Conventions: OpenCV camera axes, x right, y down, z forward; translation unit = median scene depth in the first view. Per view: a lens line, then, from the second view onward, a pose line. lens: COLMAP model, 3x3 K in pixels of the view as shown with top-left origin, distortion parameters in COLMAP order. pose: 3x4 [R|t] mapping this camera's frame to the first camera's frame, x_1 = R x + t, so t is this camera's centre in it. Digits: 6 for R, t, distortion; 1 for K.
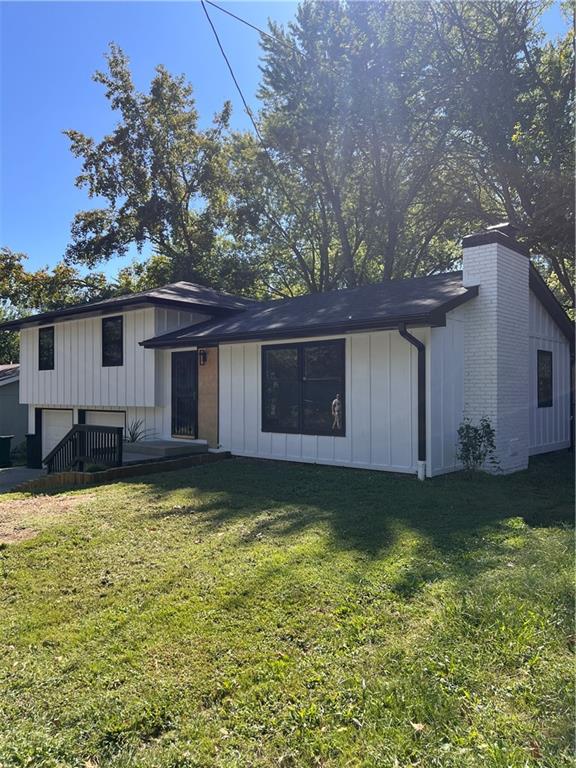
lens RADIAL K [[585.6, 0, 288.0], [0, 585.6, 384.0], [0, 0, 1]] dist [0.067063, -0.092890]
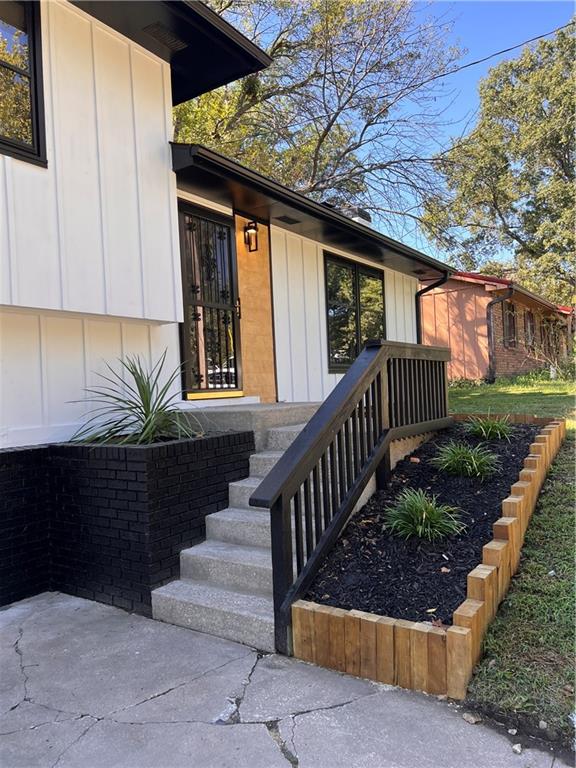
lens RADIAL K [[585.6, 0, 288.0], [0, 585.6, 384.0], [0, 0, 1]] dist [0.067063, -0.092890]
pose [[-0.161001, 0.011605, 0.986886, -0.677017], [0.026855, 0.999612, -0.007374, 0.091059], [-0.986589, 0.025316, -0.161250, 1.079292]]
